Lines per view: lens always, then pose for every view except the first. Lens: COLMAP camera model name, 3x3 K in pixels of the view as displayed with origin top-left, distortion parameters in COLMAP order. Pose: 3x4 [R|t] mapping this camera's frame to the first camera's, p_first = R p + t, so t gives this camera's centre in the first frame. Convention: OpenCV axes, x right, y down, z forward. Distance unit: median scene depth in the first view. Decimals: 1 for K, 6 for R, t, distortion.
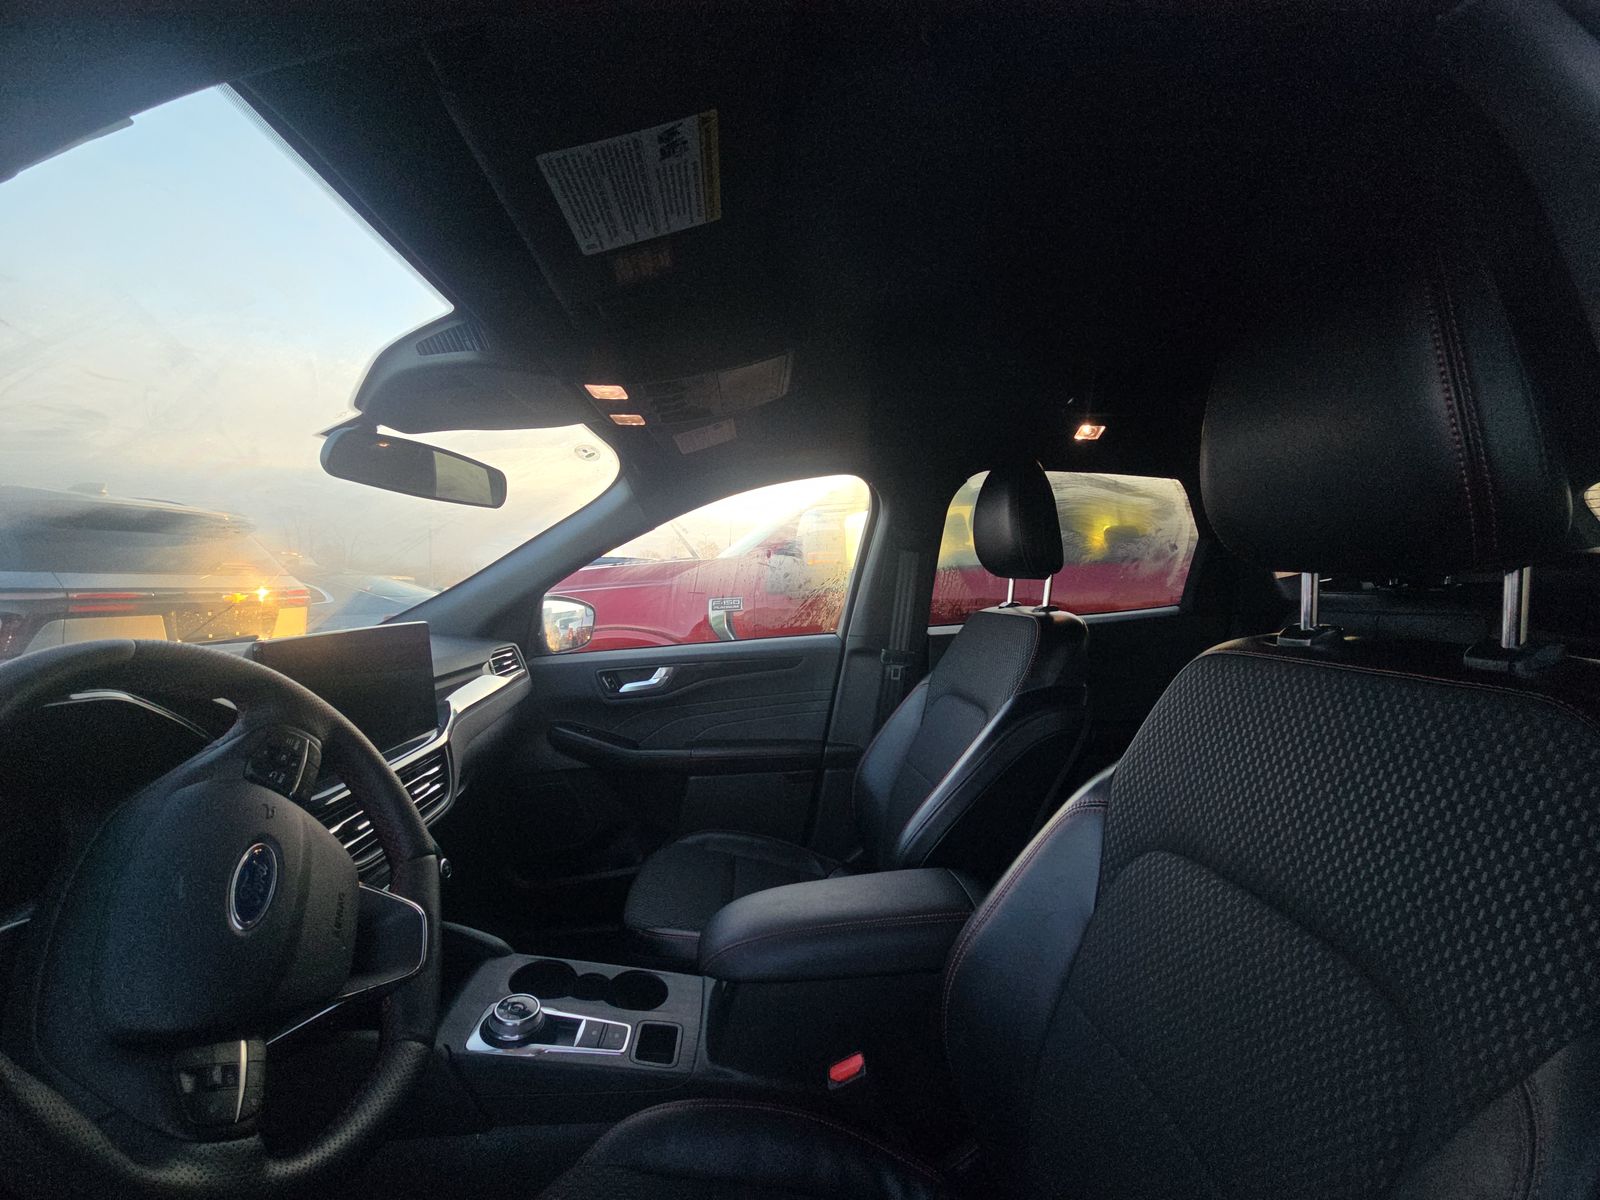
lens RADIAL K [[633.5, 0, 807.3], [0, 633.5, 596.5], [0, 0, 1]] dist [0.001826, 0.000034]
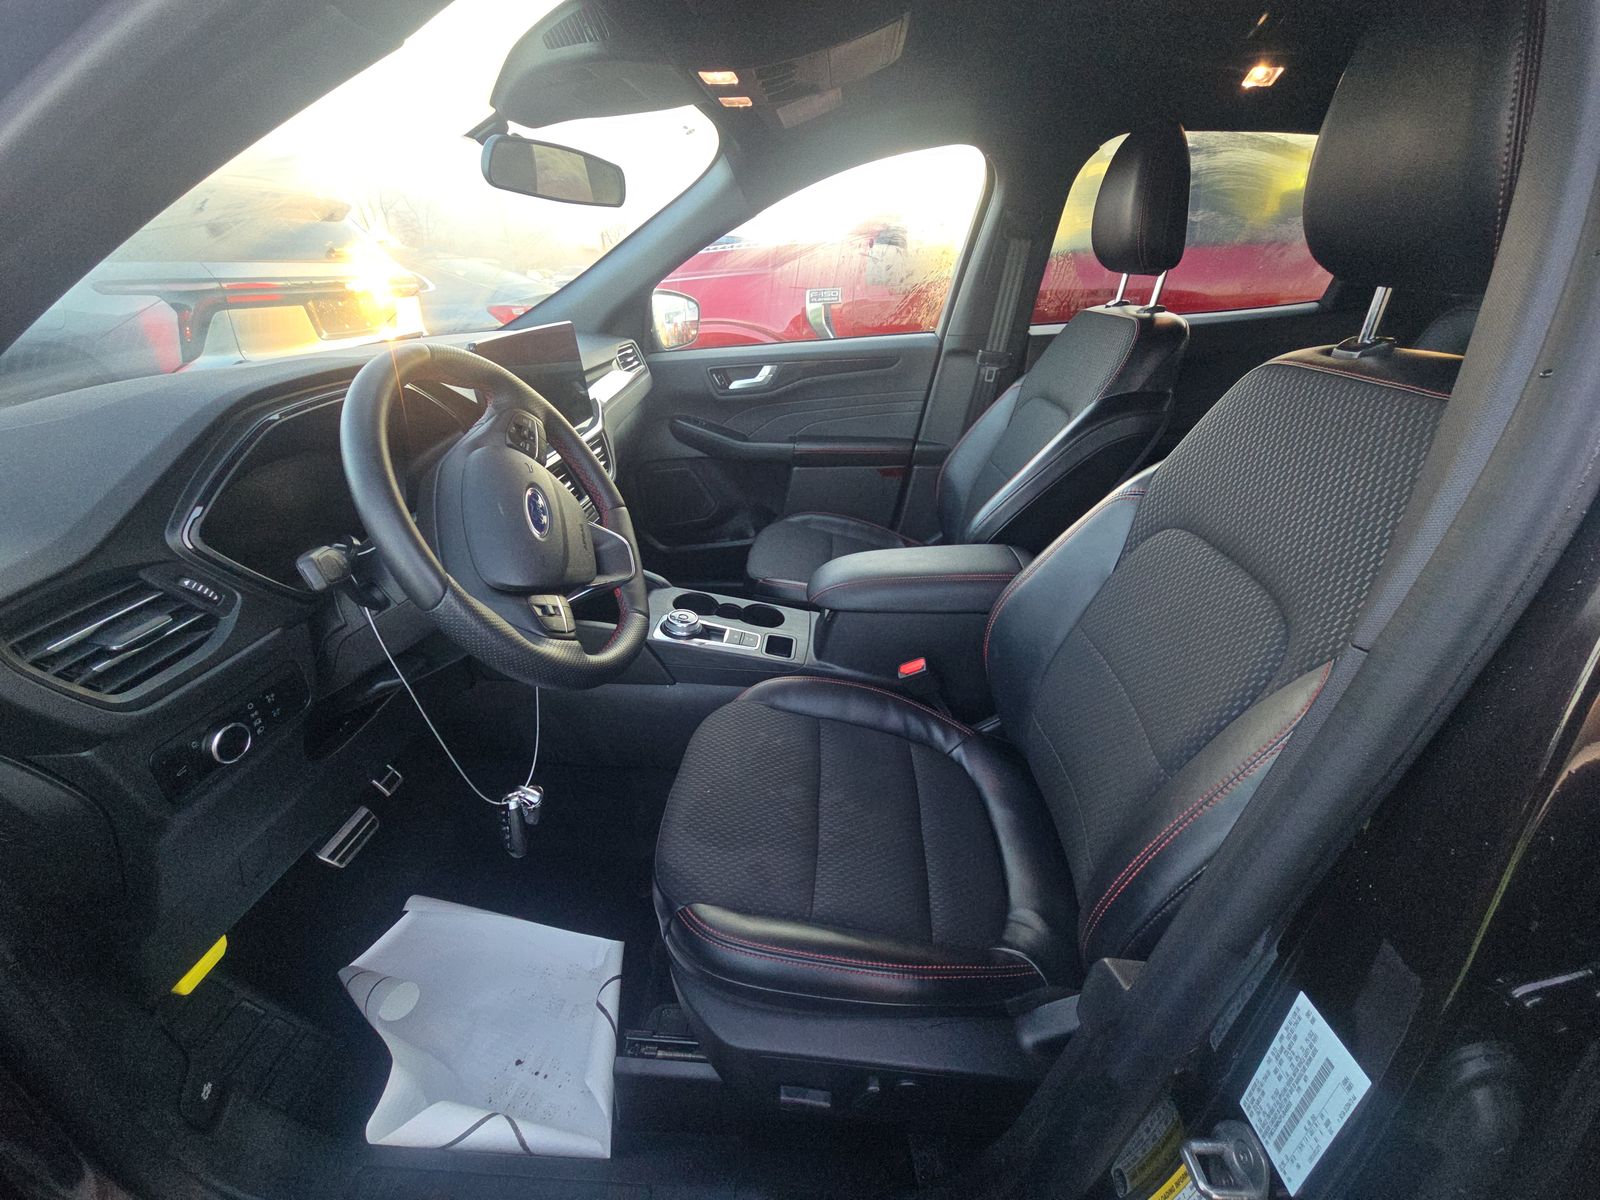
lens RADIAL K [[633.5, 0, 807.3], [0, 633.5, 596.5], [0, 0, 1]] dist [0.001826, 0.000034]
pose [[0.989475, 0.062486, -0.130516, 0.002987], [0.002417, 0.894696, 0.446669, -0.020748], [0.144683, -0.442283, 0.885128, -0.134192]]
